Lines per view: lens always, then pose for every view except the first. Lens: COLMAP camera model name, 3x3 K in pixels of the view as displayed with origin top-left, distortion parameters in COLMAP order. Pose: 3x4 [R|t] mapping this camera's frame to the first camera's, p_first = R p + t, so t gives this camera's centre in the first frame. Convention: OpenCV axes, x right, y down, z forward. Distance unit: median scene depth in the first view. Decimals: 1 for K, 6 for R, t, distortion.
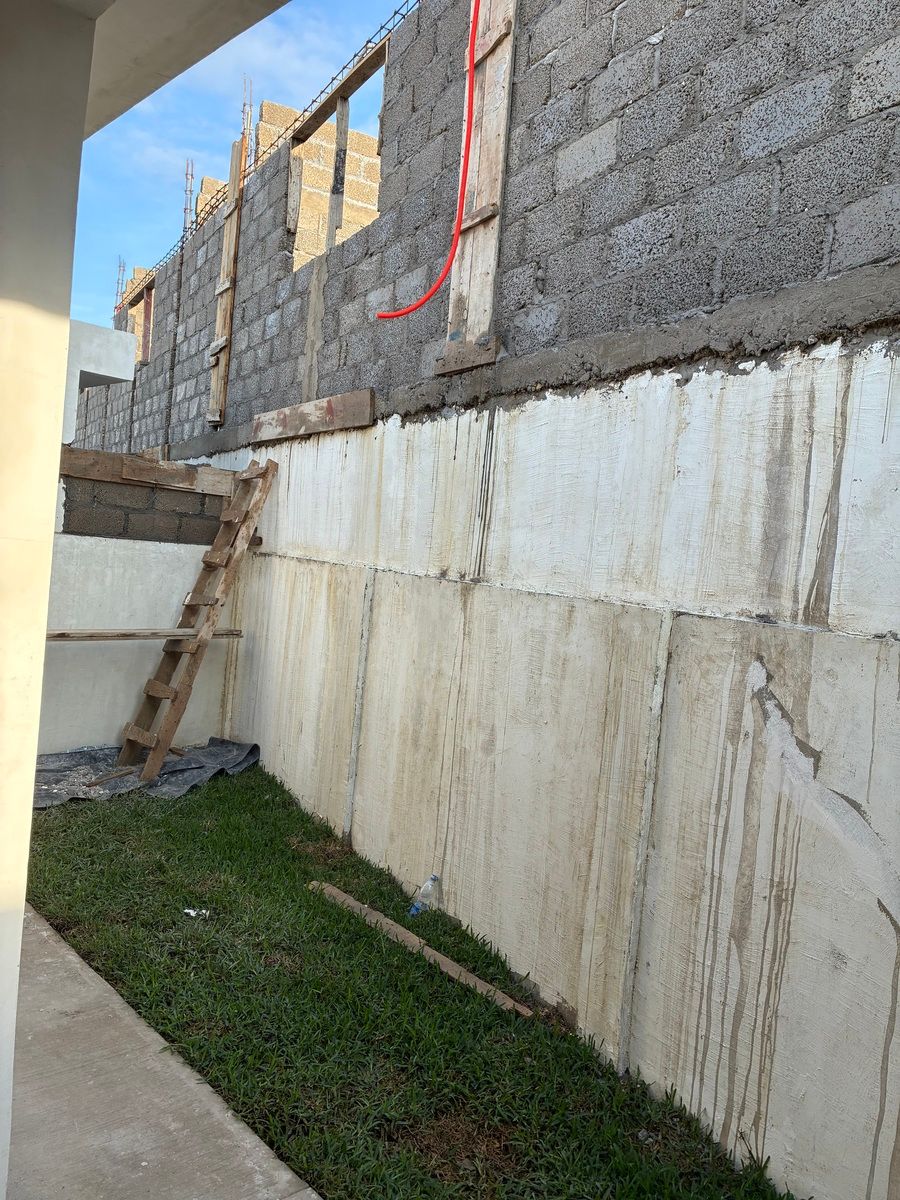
lens RADIAL K [[912.0, 0, 456.6], [0, 912.0, 598.3], [0, 0, 1]] dist [0.056832, -0.062132]
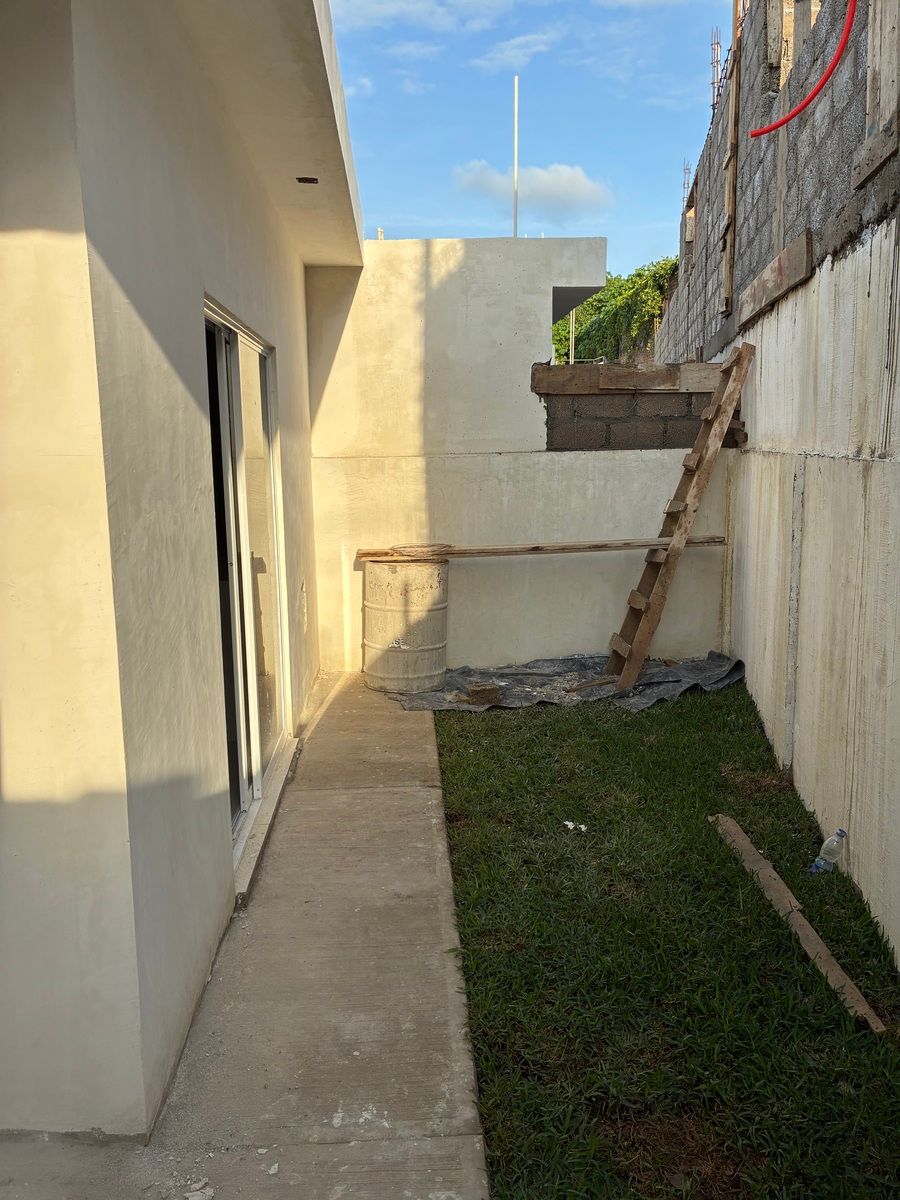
lens RADIAL K [[912.0, 0, 448.4], [0, 912.0, 595.7], [0, 0, 1]] dist [0.056832, -0.062132]
pose [[0.772107, 0.000613, -0.635493, 0.147542], [0.057642, 0.995810, 0.070995, 0.013183], [0.632874, -0.091447, 0.768836, 0.118520]]
